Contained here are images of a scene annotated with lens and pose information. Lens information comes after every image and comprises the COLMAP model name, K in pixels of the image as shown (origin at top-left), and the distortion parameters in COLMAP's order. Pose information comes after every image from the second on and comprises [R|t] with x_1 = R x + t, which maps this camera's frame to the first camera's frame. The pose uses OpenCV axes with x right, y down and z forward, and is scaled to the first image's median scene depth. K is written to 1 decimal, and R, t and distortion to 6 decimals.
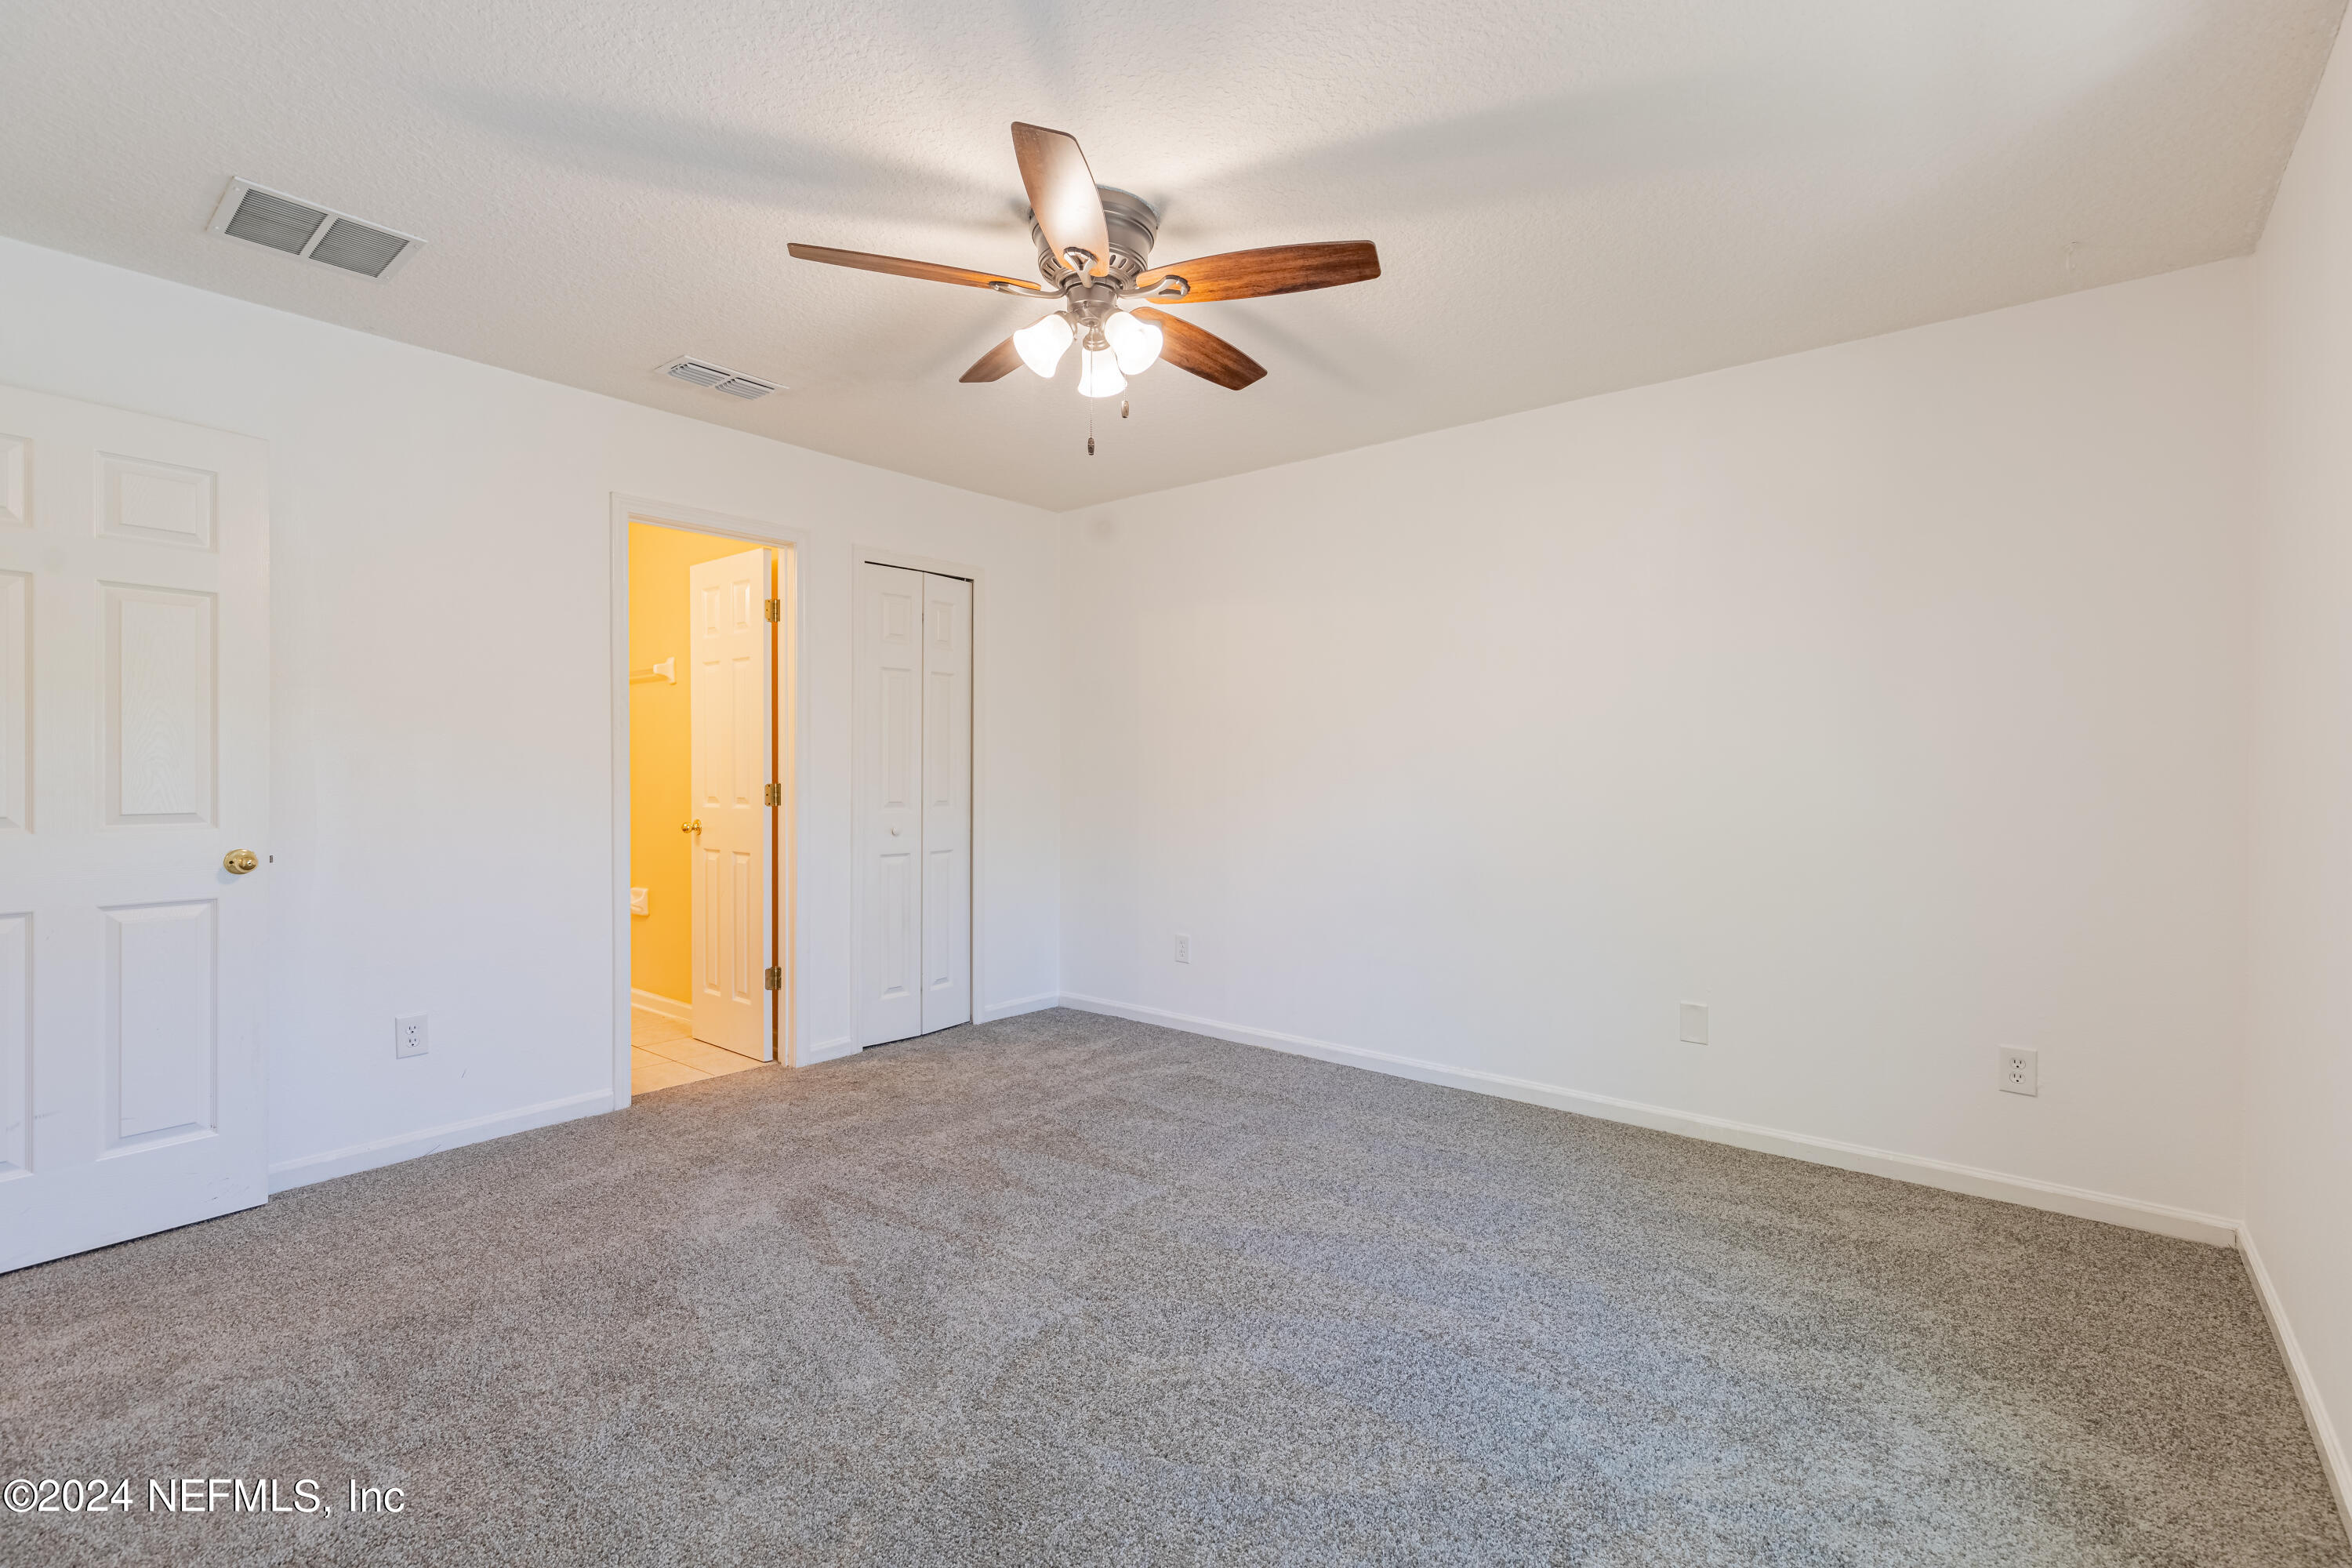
lens RADIAL K [[1052.1, 0, 1178.4], [0, 1052.1, 776.1], [0, 0, 1]] dist [0.009274, -0.001744]
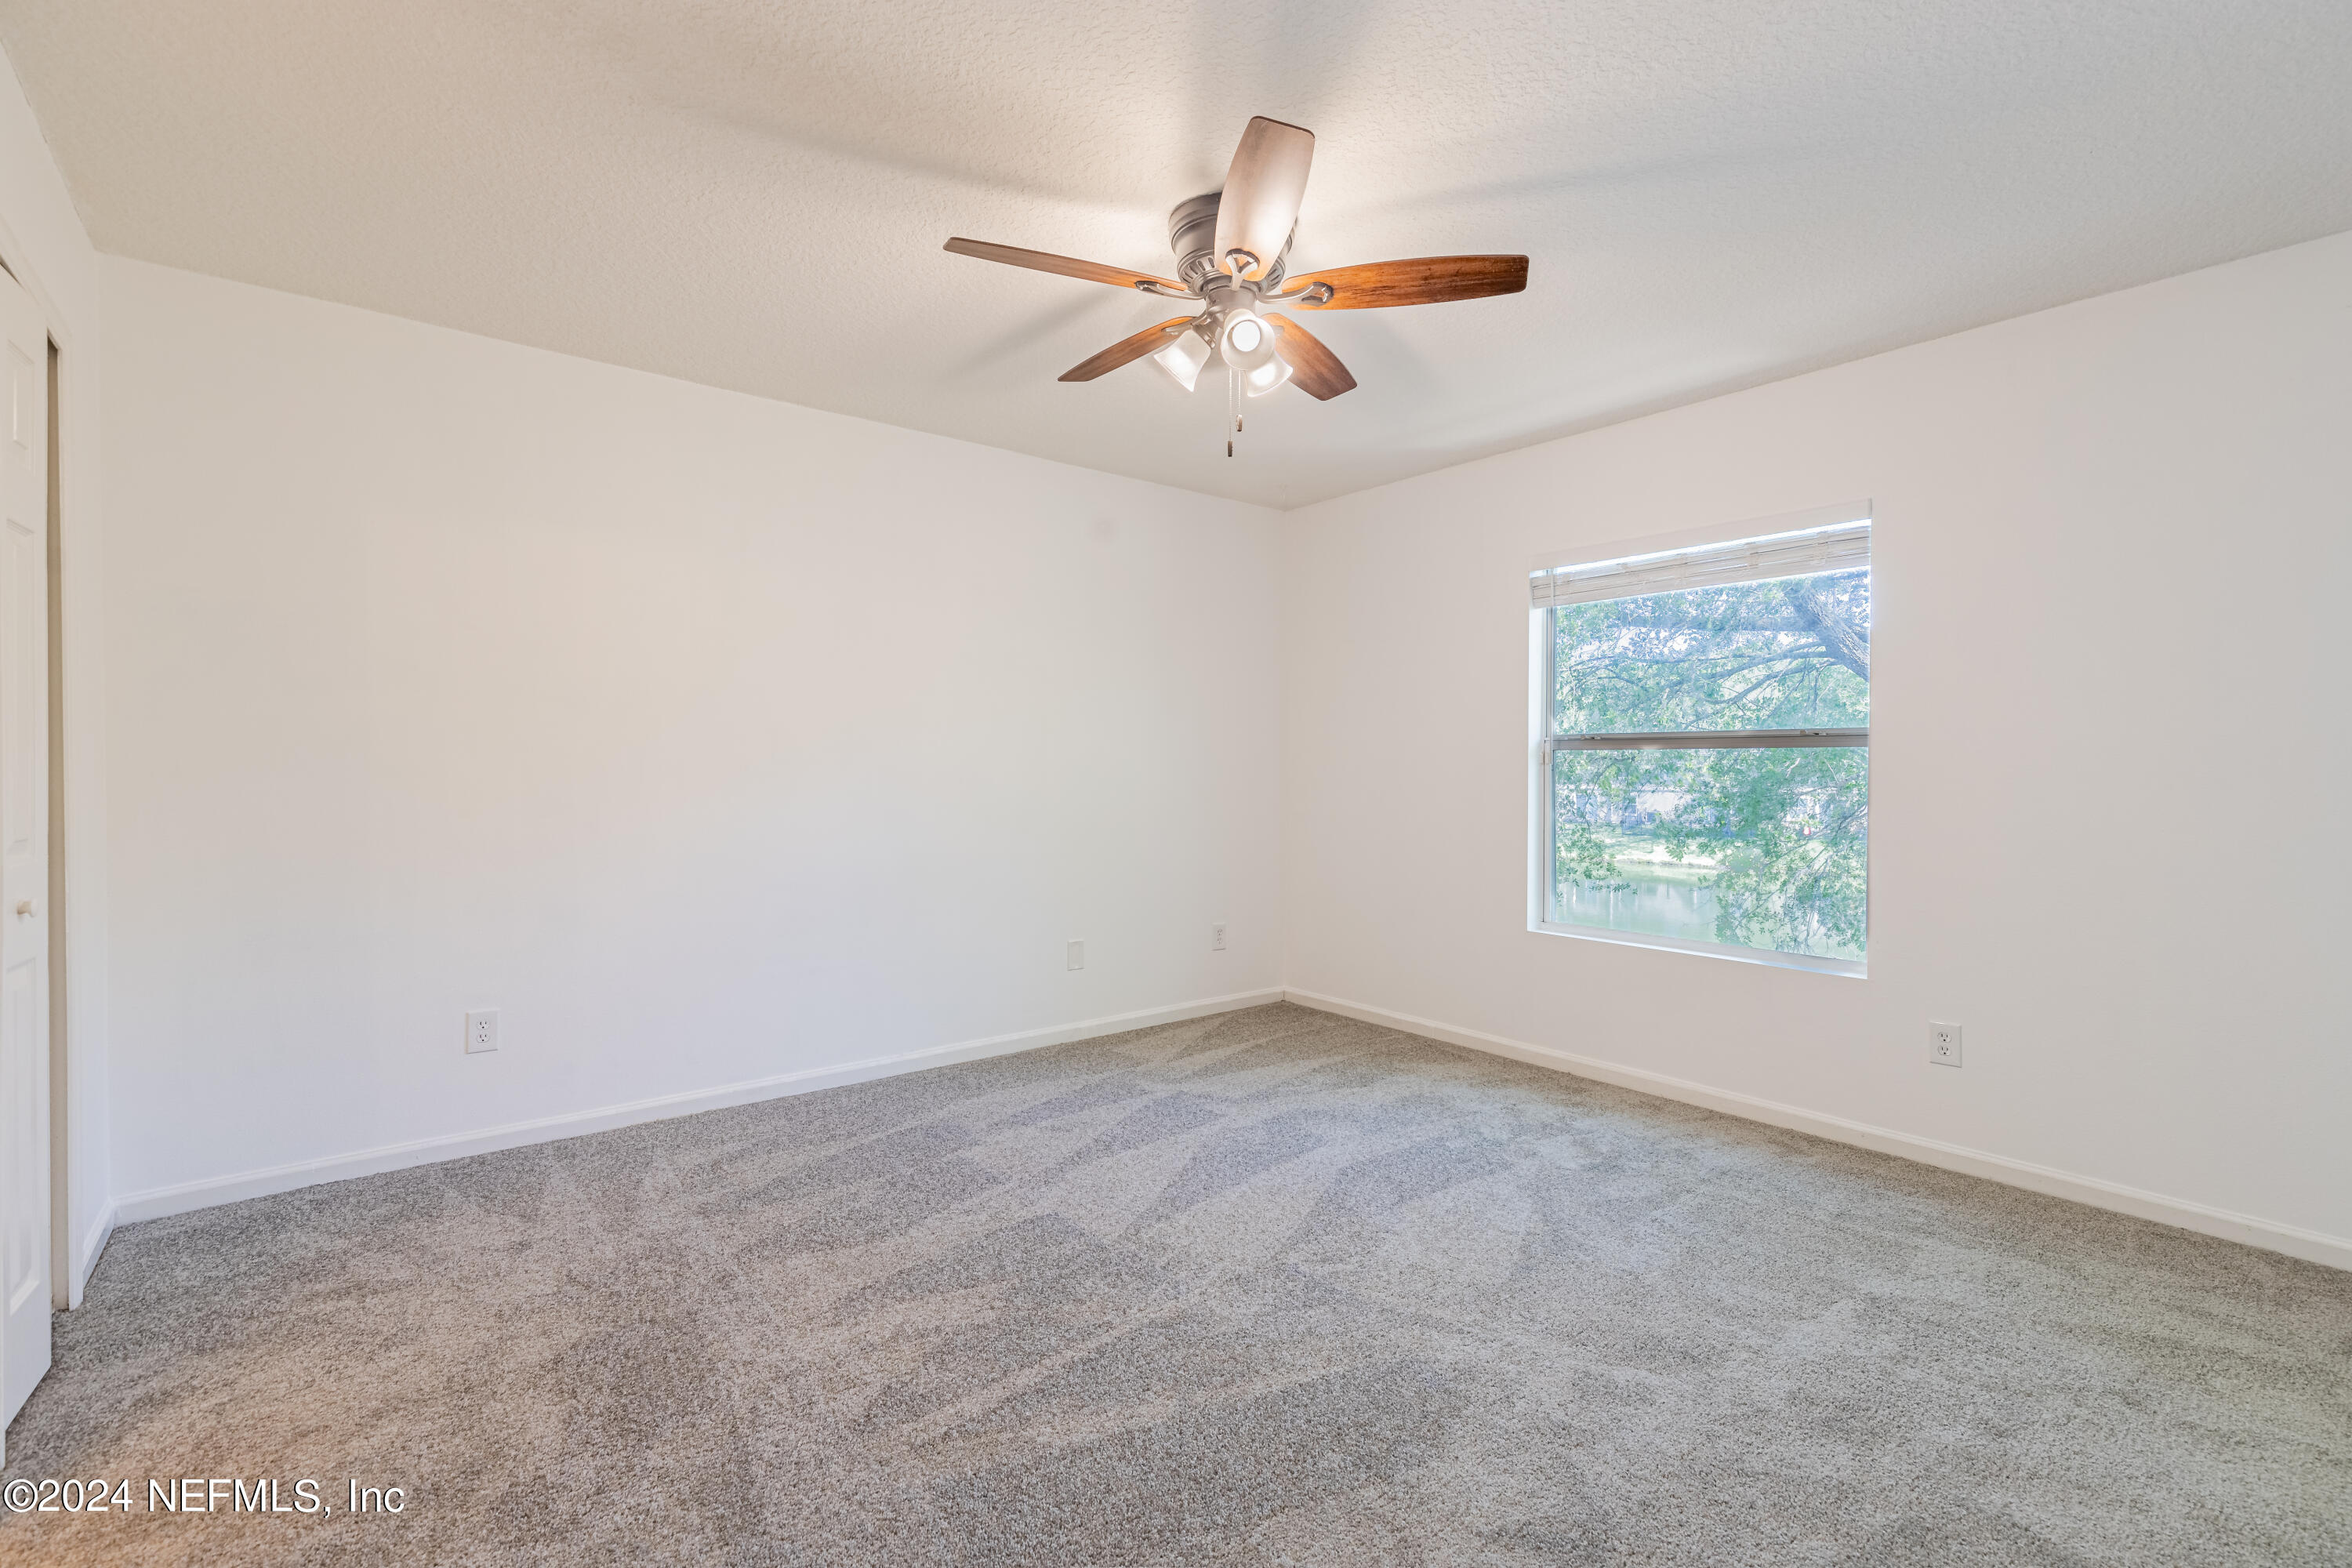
lens RADIAL K [[1055.0, 0, 1176.7], [0, 1055.0, 778.0], [0, 0, 1]] dist [0.012684, -0.004589]
pose [[0.206553, -0.017832, 0.978273, -0.820038], [0.001898, 0.999839, 0.017824, -0.013151], [-0.978434, -0.001825, 0.206554, 0.626686]]
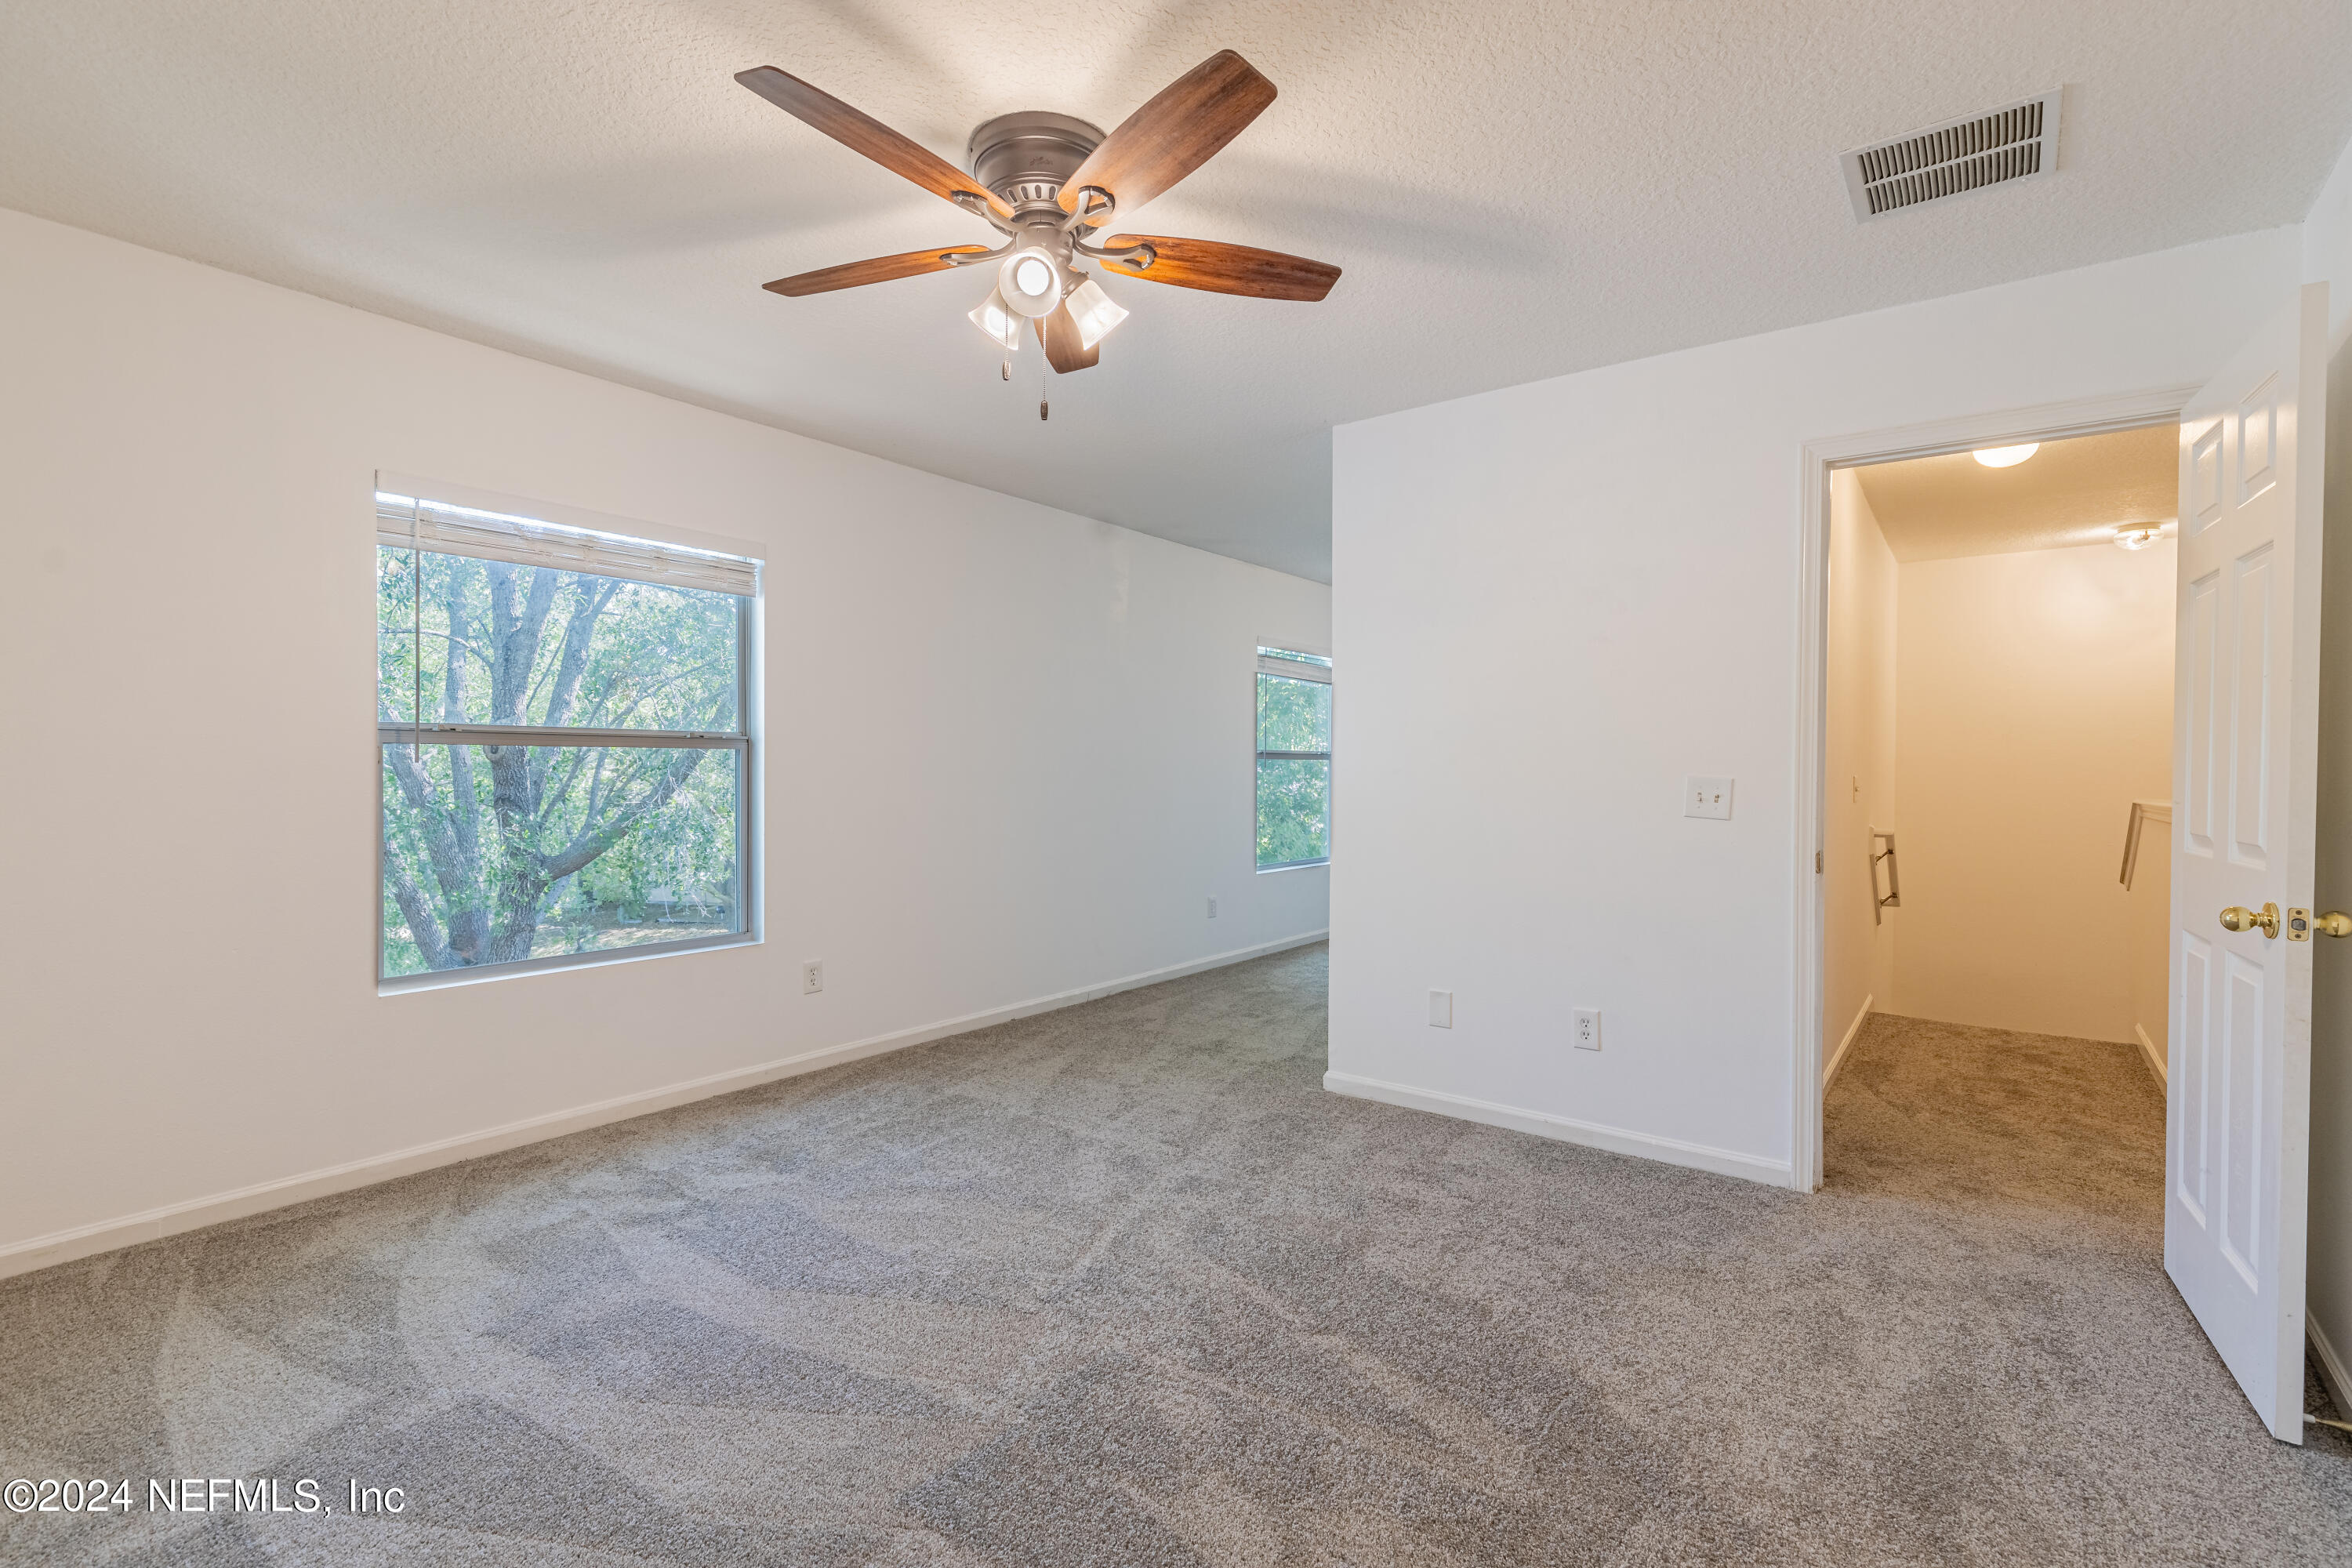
lens RADIAL K [[1055.0, 0, 1176.7], [0, 1055.0, 778.0], [0, 0, 1]] dist [0.012684, -0.004589]
pose [[-0.999331, -0.009021, -0.035450, -0.125828], [-0.009488, 0.999870, 0.013032, -0.011365], [0.035327, 0.013359, -0.999286, 1.418866]]
